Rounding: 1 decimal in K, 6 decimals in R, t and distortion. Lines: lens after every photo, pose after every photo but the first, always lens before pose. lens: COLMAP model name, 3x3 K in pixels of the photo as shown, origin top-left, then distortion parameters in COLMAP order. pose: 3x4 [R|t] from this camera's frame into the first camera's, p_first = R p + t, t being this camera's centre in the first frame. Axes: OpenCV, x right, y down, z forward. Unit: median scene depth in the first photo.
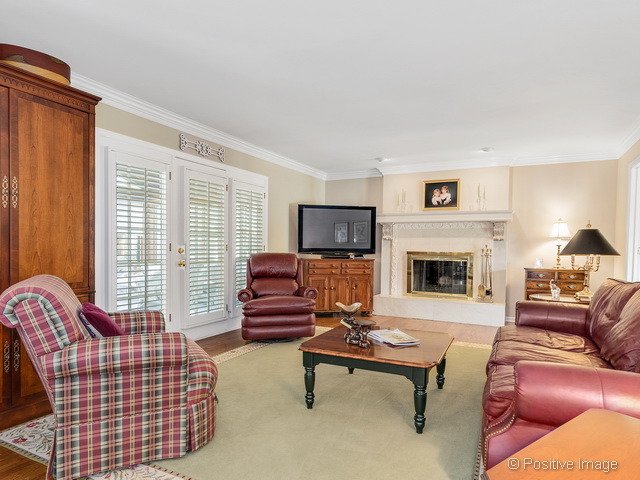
lens RADIAL K [[376.7, 0, 325.3], [0, 376.7, 255.2], [0, 0, 1]] dist [0.015259, 0.002067]
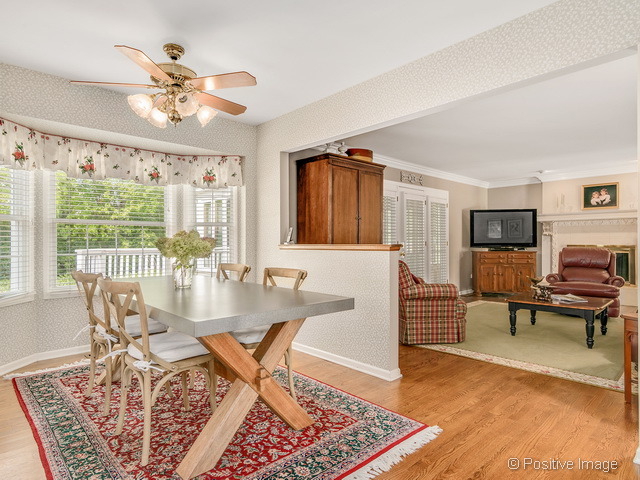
lens RADIAL K [[376.7, 0, 321.5], [0, 376.7, 243.0], [0, 0, 1]] dist [0.015259, 0.002067]
pose [[0.944656, -0.014336, -0.327748, -0.133633], [0.007050, 0.999701, -0.023407, 0.007954], [0.327985, 0.019801, 0.944475, -0.421347]]
